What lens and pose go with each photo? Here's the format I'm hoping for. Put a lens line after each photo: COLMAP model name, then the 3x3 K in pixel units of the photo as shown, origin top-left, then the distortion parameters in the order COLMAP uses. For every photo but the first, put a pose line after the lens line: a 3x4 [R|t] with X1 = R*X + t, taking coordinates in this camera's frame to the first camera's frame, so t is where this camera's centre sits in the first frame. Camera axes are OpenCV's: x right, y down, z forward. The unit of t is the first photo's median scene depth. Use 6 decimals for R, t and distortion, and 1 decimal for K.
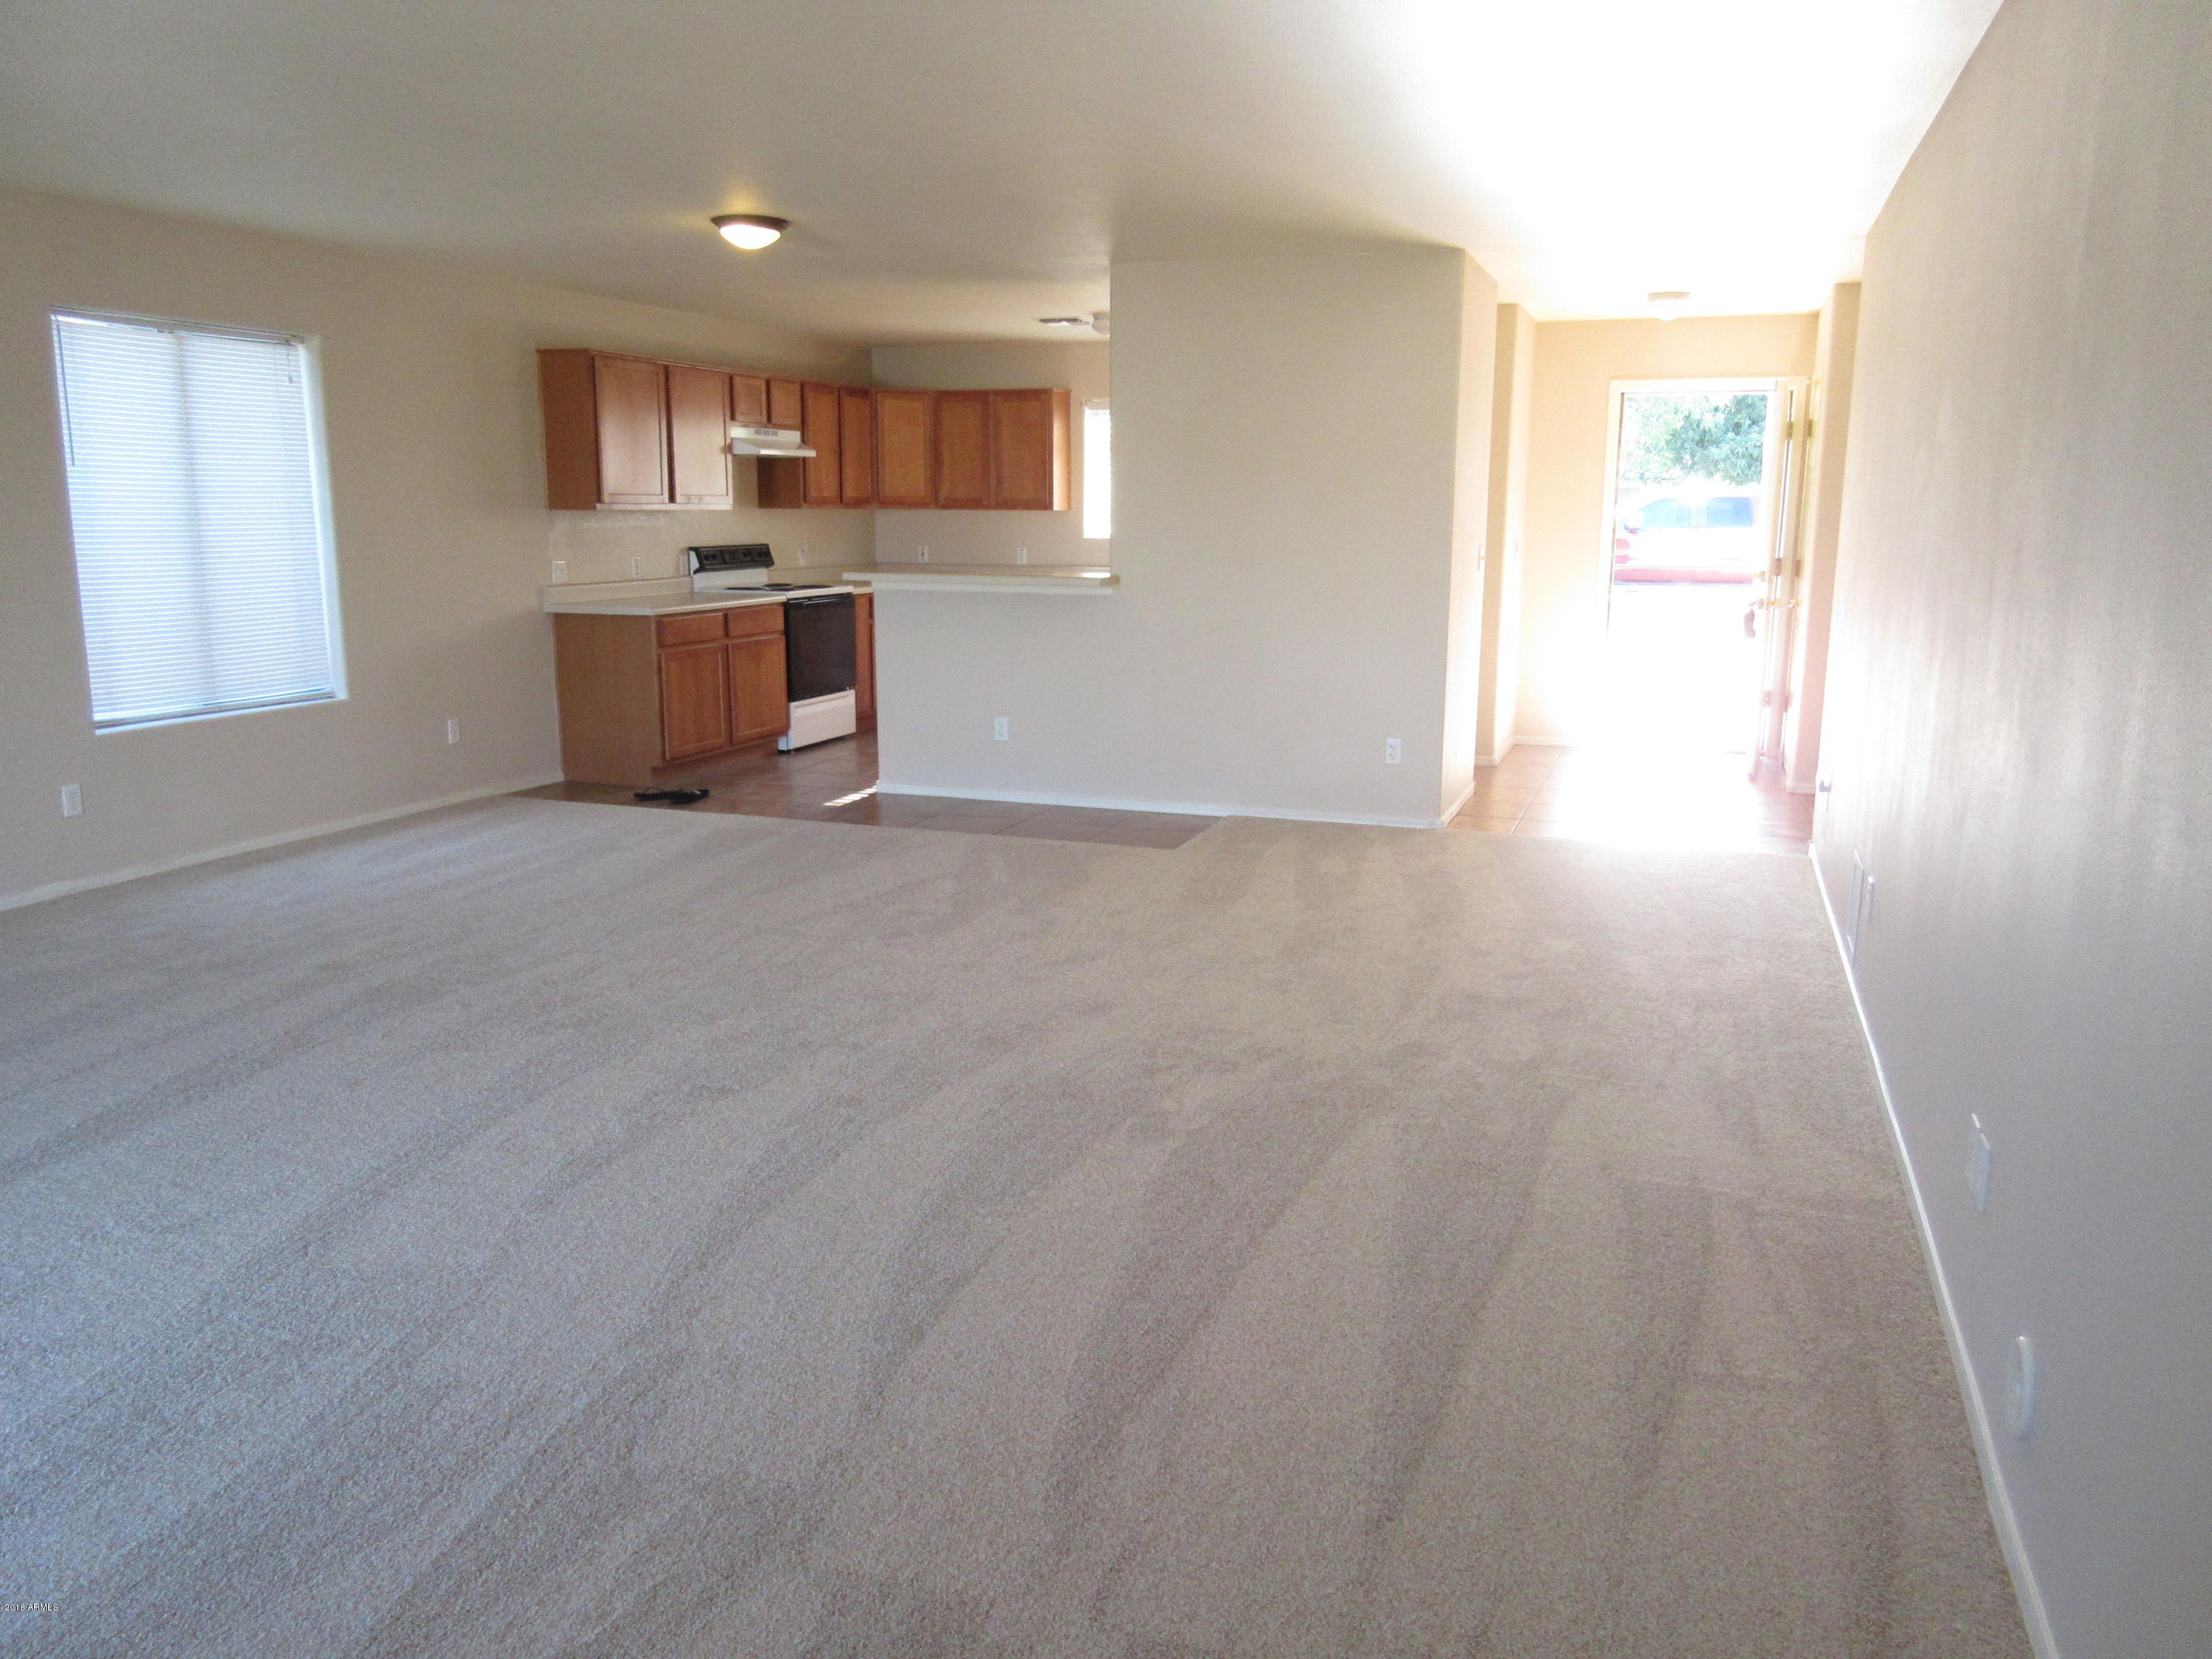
lens RADIAL K [[1653.8, 0, 1125.3], [0, 1653.8, 834.4], [0, 0, 1]] dist [-0.007891, 0.012426]
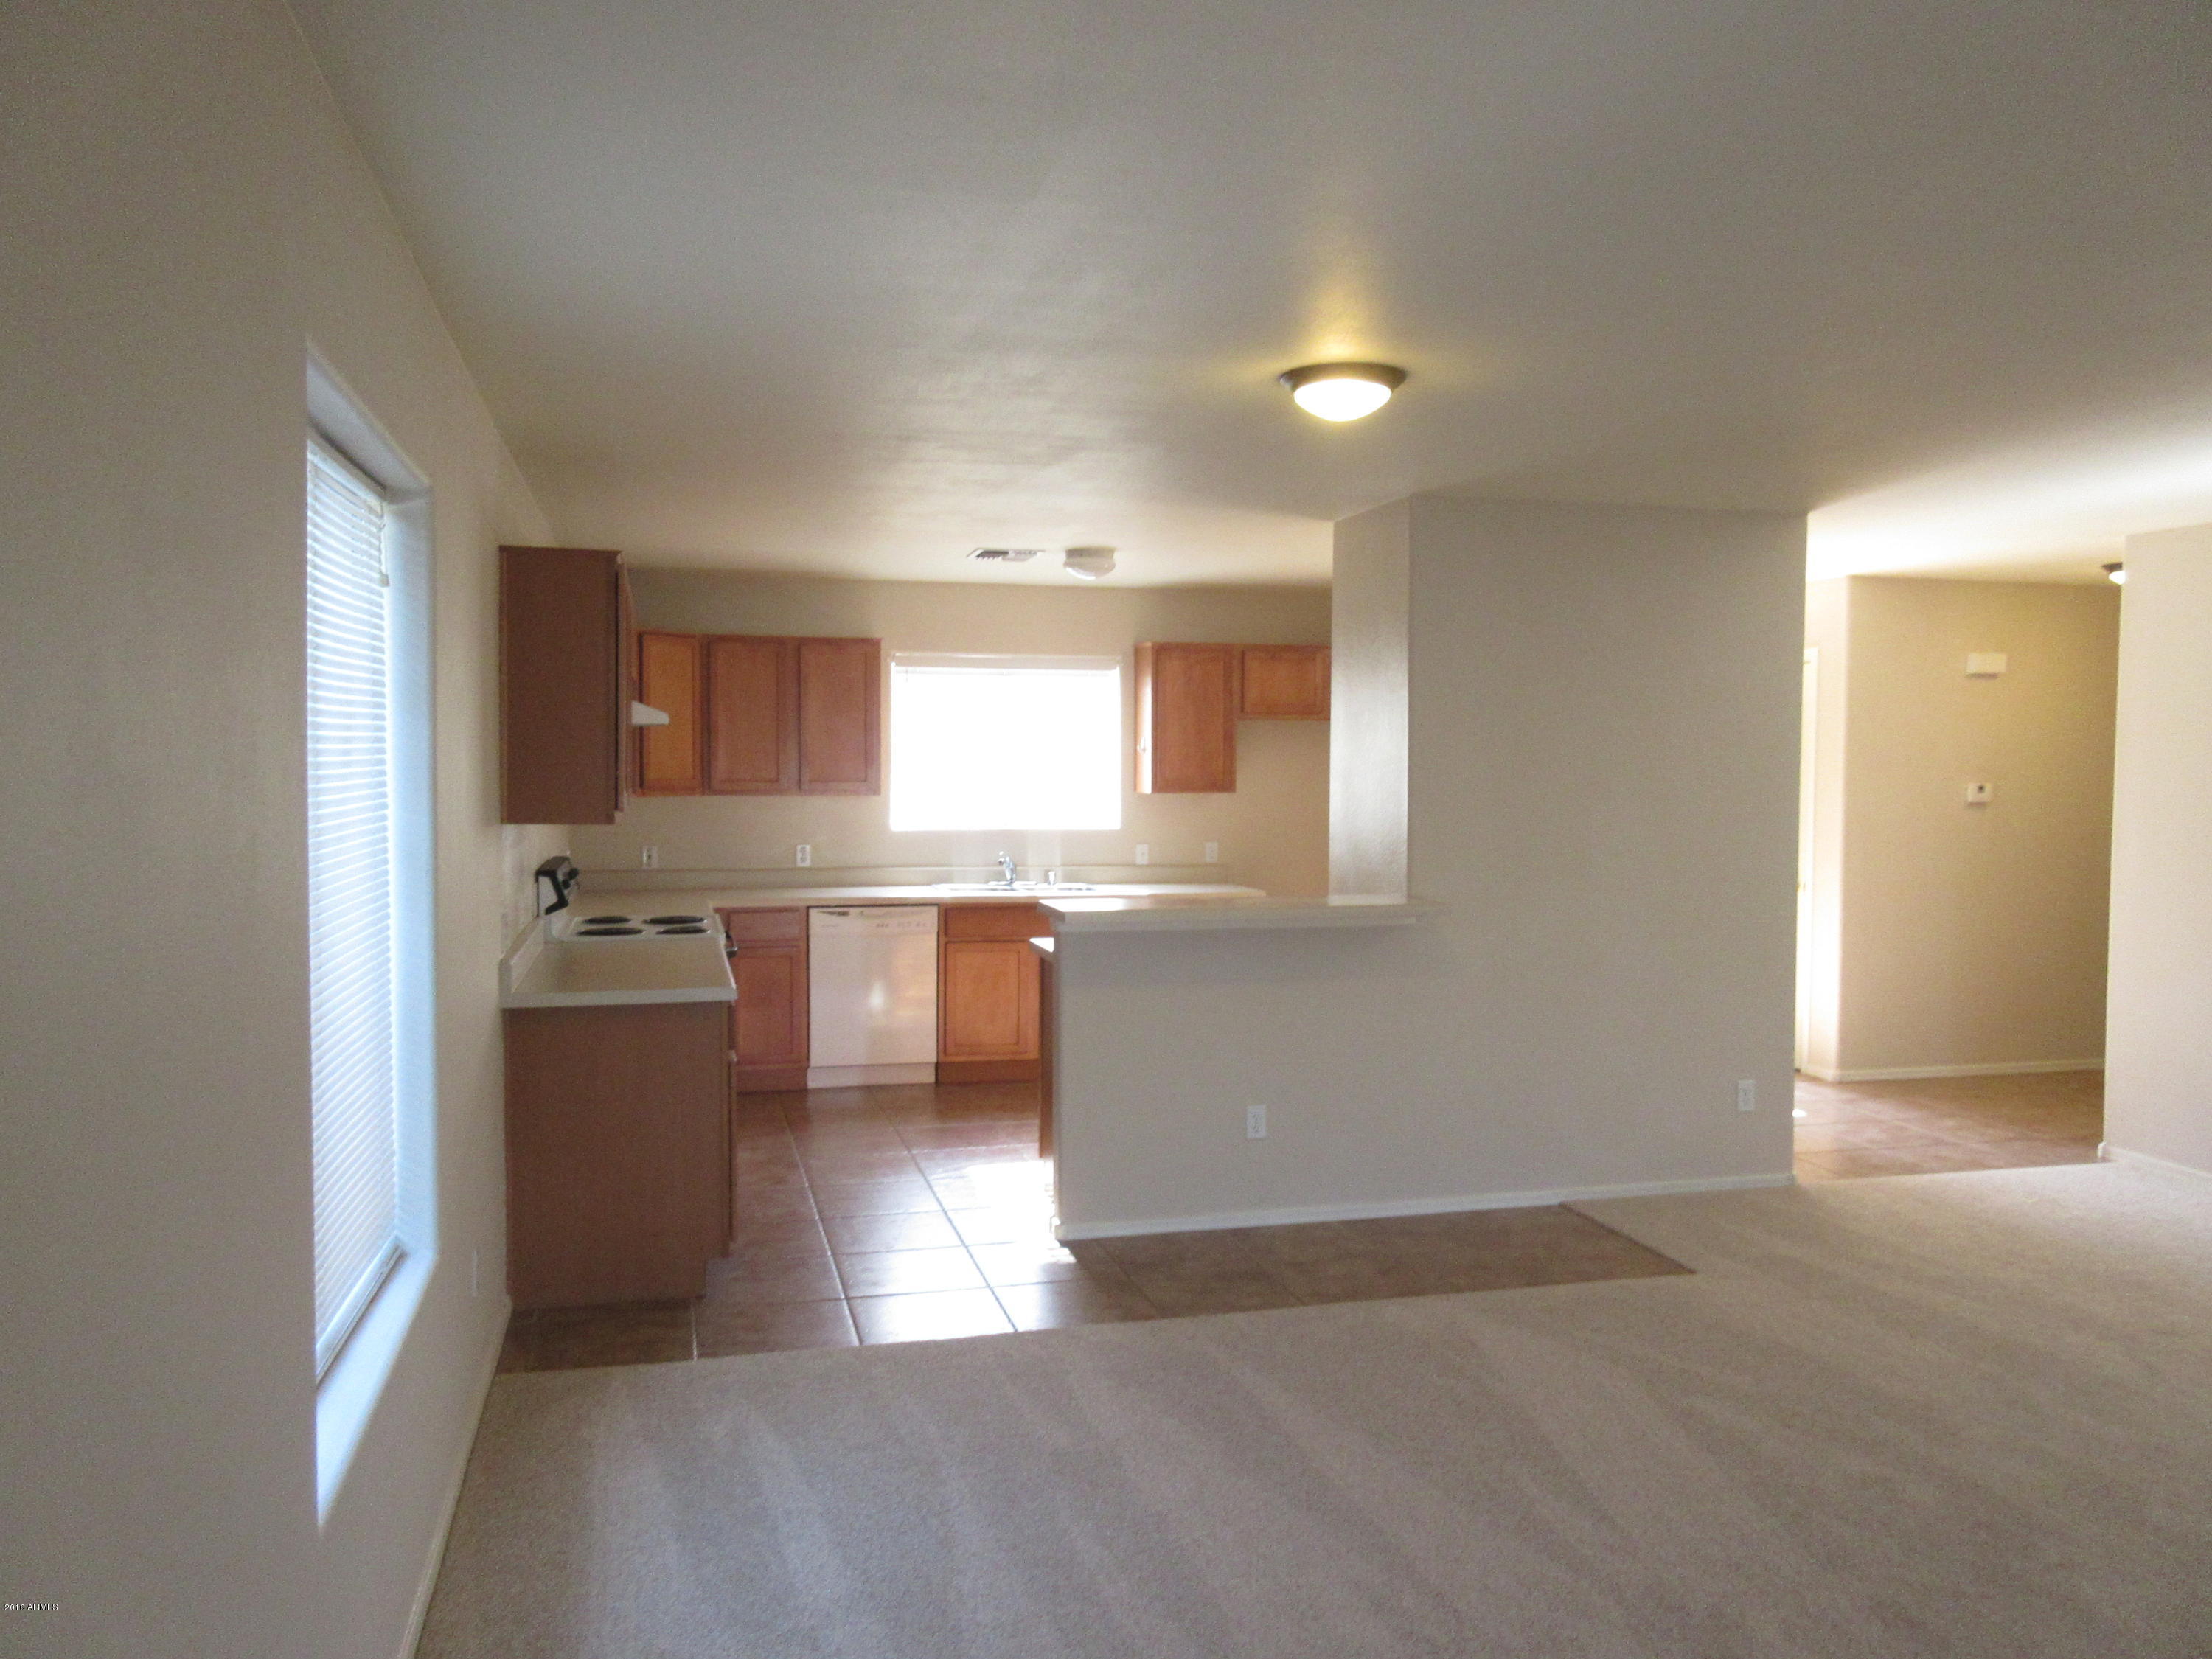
lens RADIAL K [[1653.8, 0, 1103.5], [0, 1653.8, 845.2], [0, 0, 1]] dist [-0.007891, 0.012426]
pose [[0.829810, -0.033393, 0.557046, -0.393089], [0.111660, 0.987957, -0.107111, -0.086020], [-0.546761, 0.151082, 0.823545, 0.346421]]
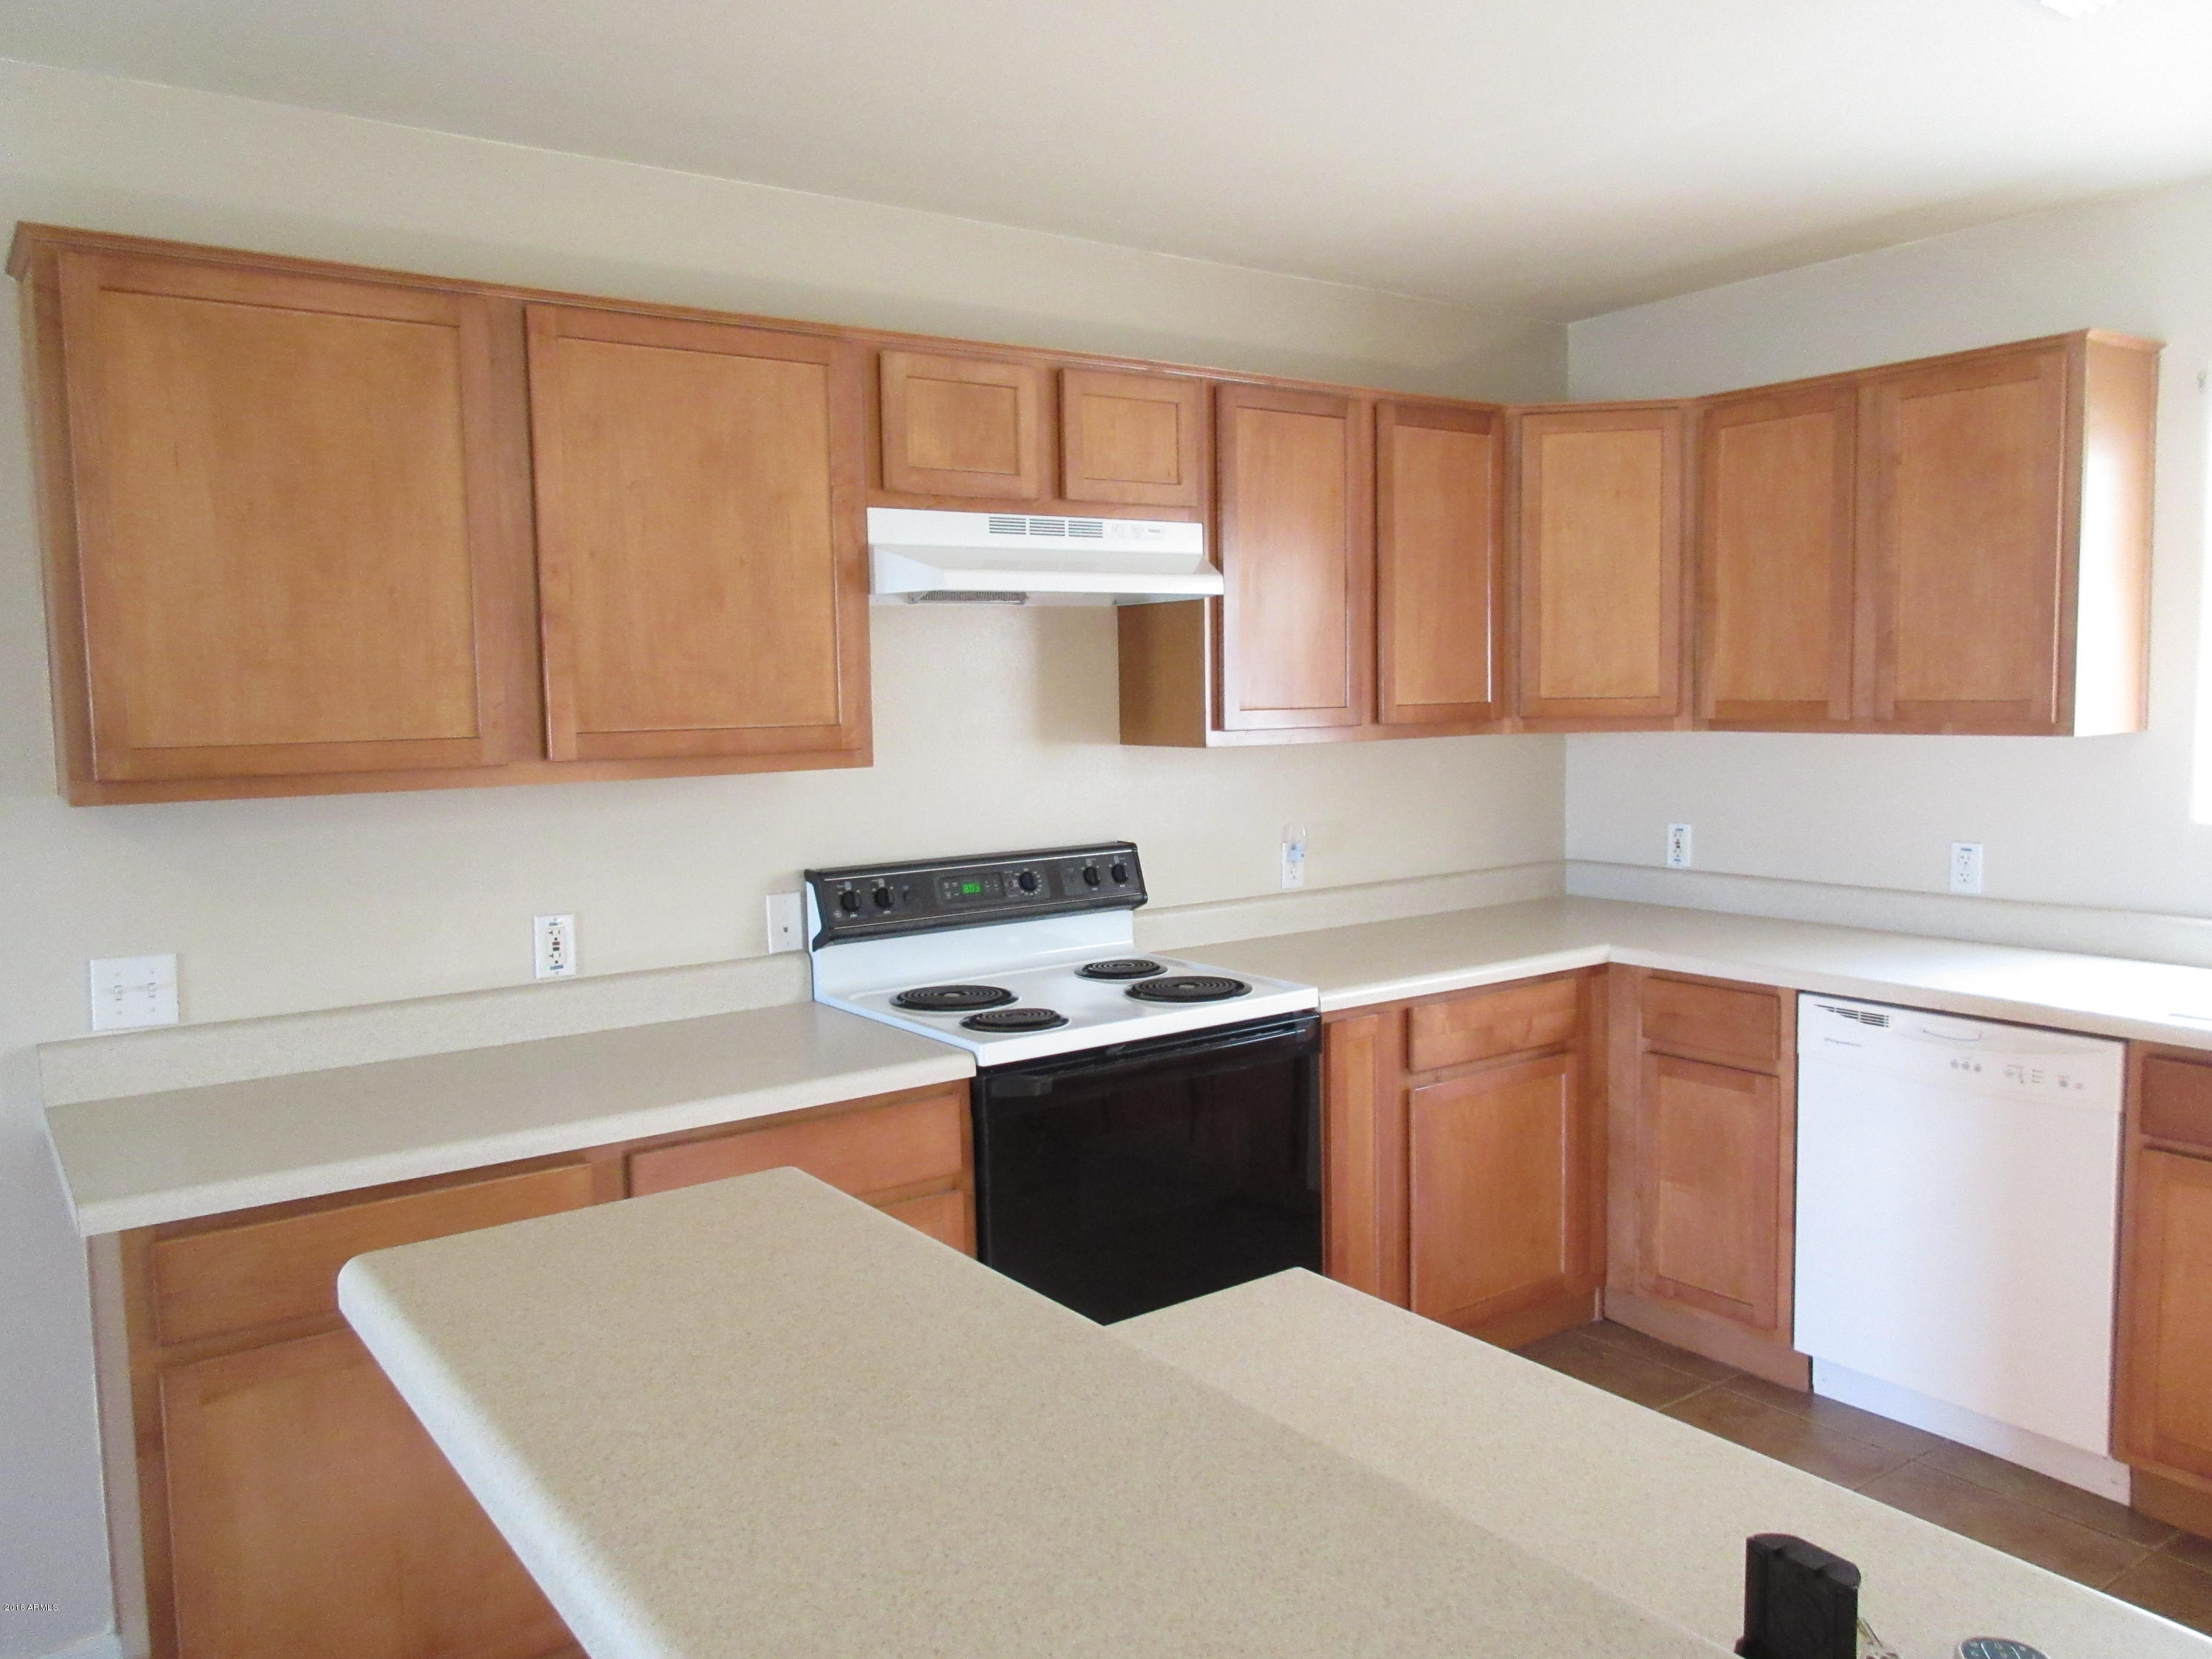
lens RADIAL K [[1653.8, 0, 1104.3], [0, 1653.8, 830.5], [0, 0, 1]] dist [-0.007891, 0.012426]
pose [[0.817910, 0.026533, -0.574734, -0.015964], [-0.087926, 0.992967, -0.079287, -0.146527], [0.568588, 0.115384, 0.814490, 0.690175]]
